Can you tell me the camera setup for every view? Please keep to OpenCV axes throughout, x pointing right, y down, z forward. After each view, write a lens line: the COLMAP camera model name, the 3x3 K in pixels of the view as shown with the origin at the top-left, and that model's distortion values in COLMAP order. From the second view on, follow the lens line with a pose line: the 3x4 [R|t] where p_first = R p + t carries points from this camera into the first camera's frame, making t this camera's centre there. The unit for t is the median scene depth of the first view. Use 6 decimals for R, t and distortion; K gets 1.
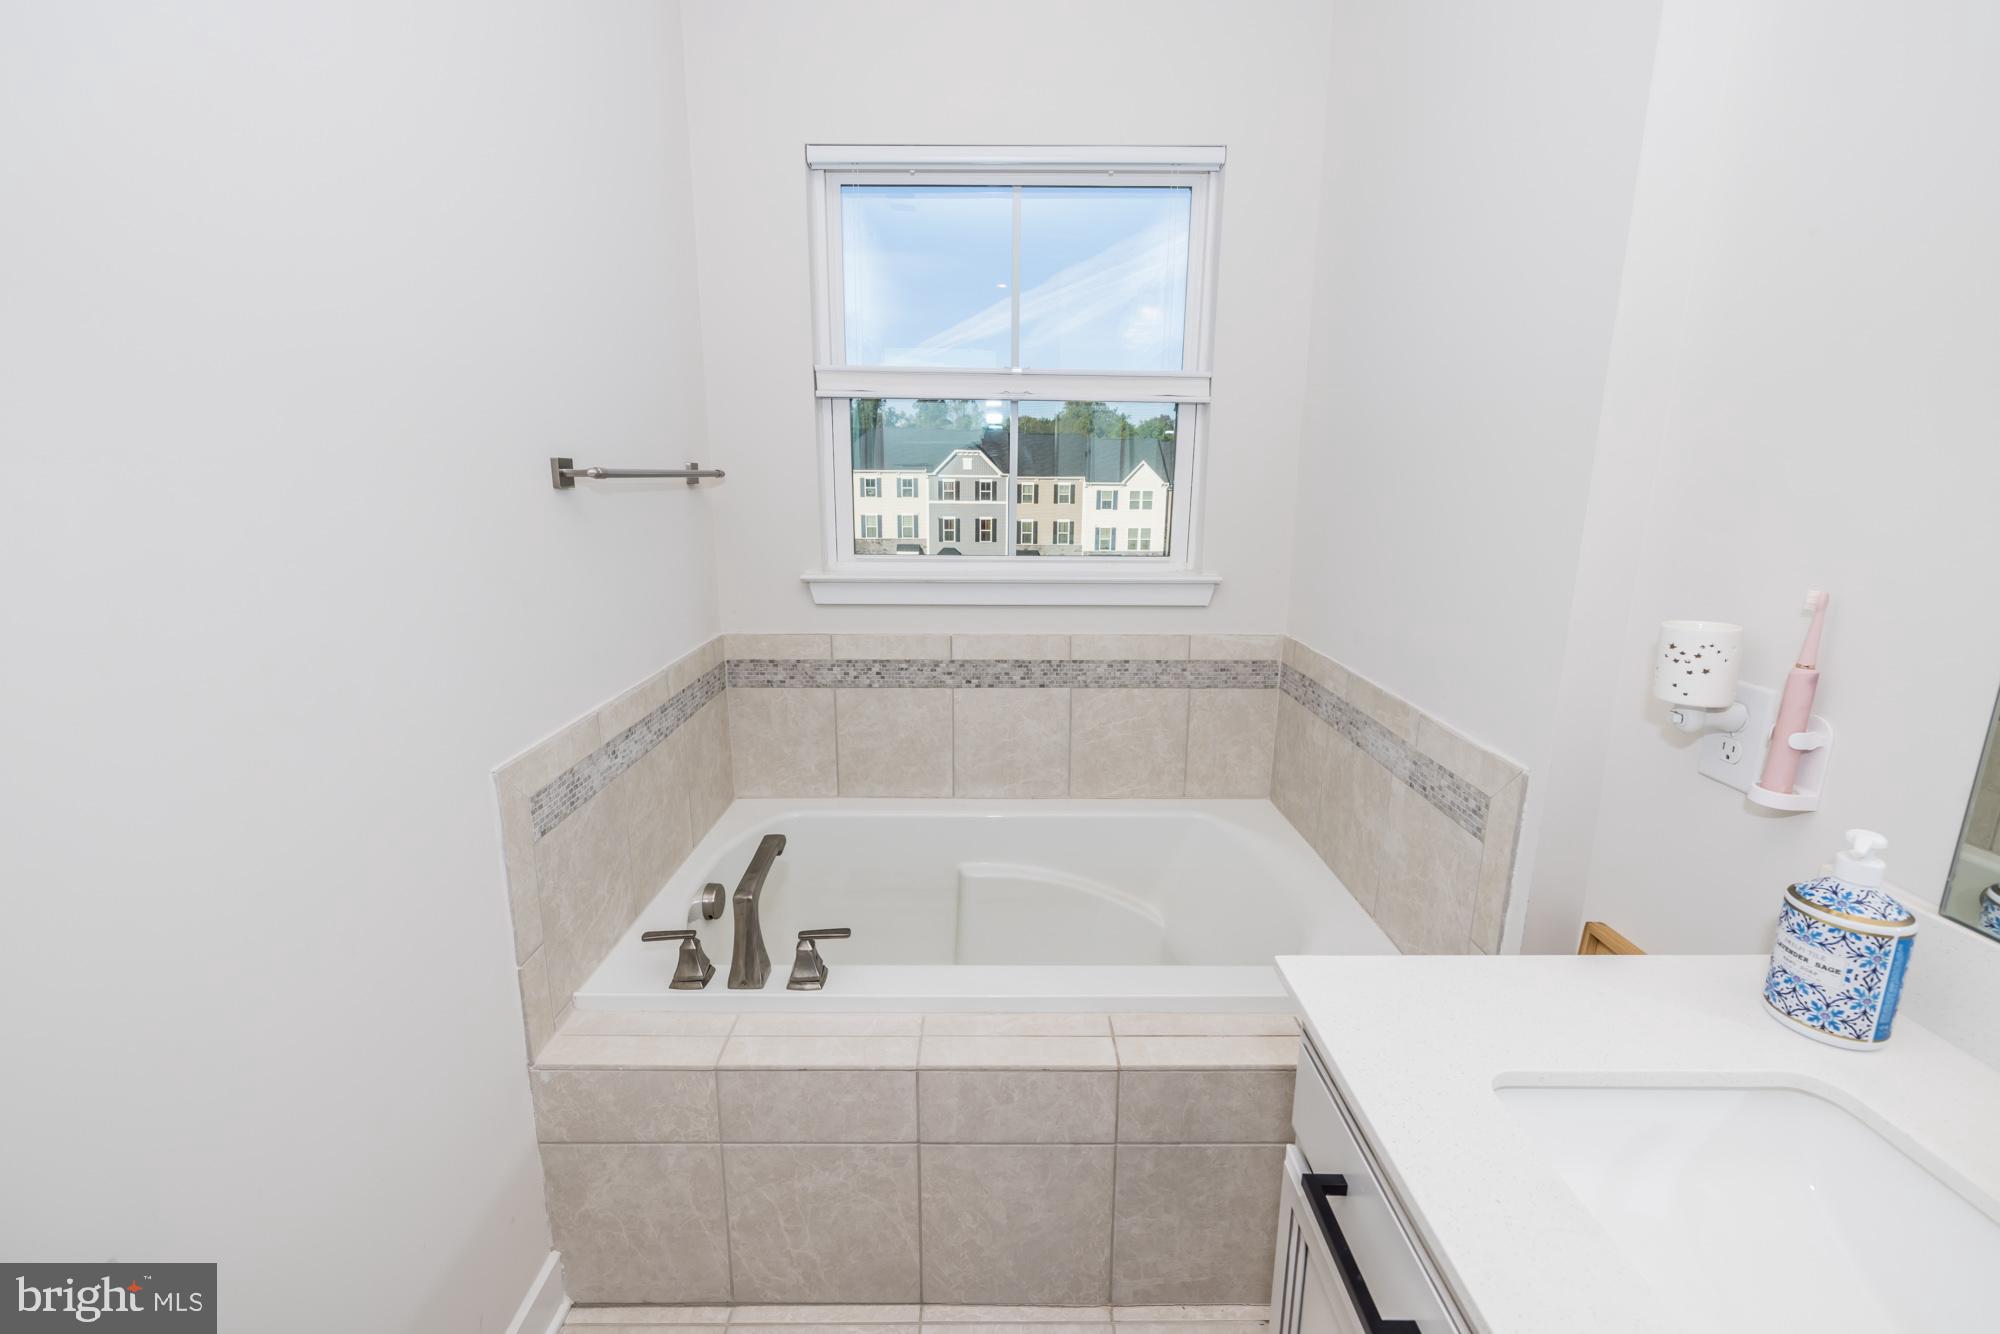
lens RADIAL K [[835.2, 0, 997.3], [0, 835.2, 657.8], [0, 0, 1]] dist [-0.000927, -0.000144]
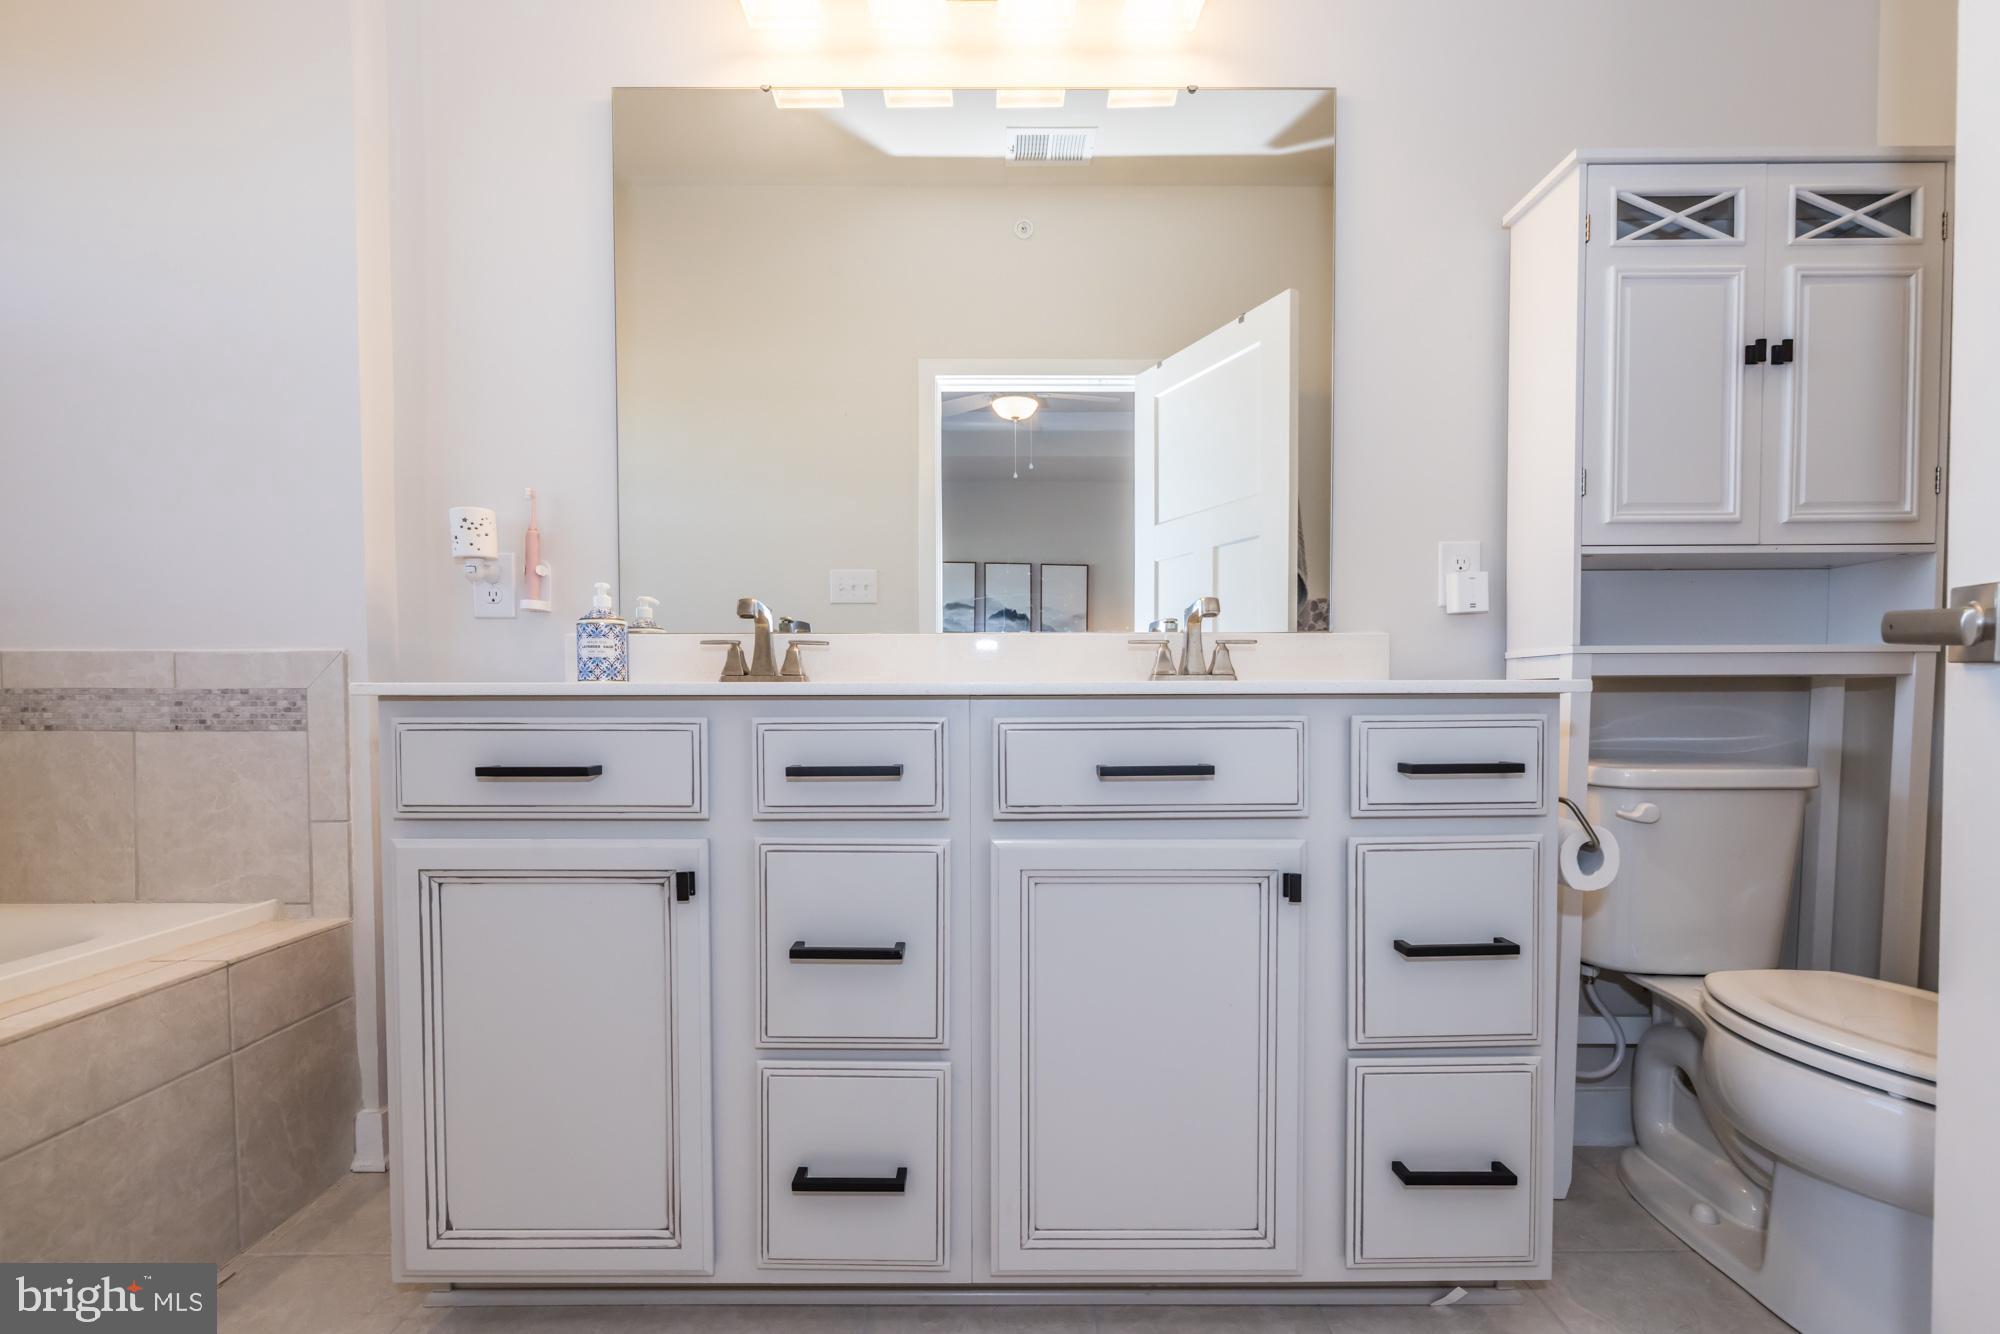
lens RADIAL K [[868.5, 0, 998.1], [0, 868.5, 719.9], [0, 0, 1]] dist [-0.001550, -0.000482]
pose [[0.006524, -0.032125, 0.999463, -0.596963], [0.217001, 0.975712, 0.029946, 0.372324], [-0.976150, 0.216689, 0.013337, 0.049472]]
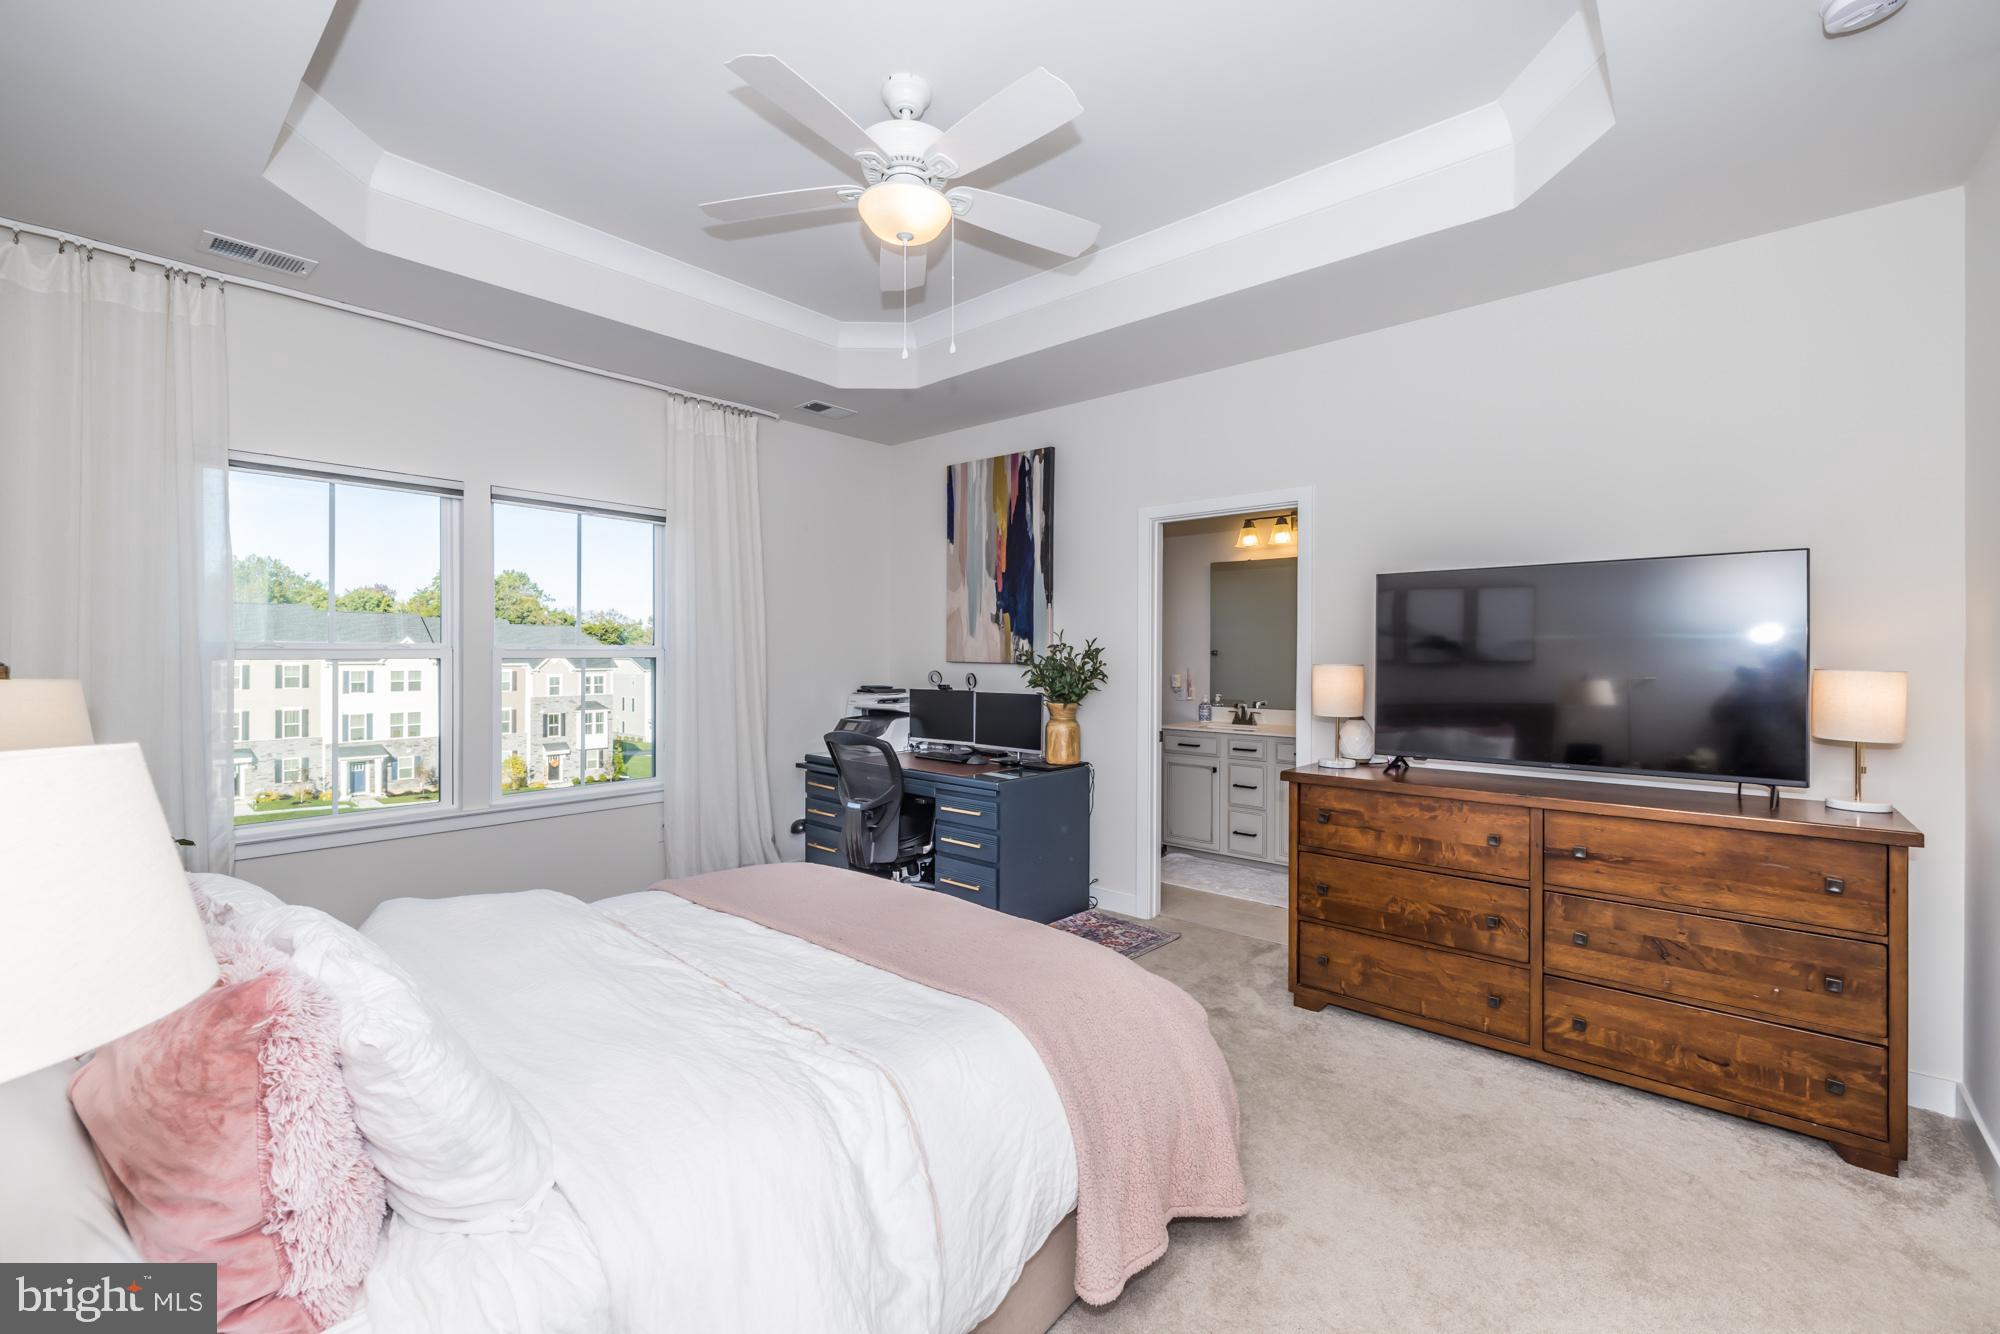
lens RADIAL K [[835.2, 0, 997.3], [0, 835.2, 657.8], [0, 0, 1]] dist [-0.000927, -0.000144]
pose [[0.662357, -0.008719, 0.749137, -5.024721], [0.161436, 0.978103, -0.131352, 0.287002], [-0.731588, 0.207940, 0.649261, -2.443236]]
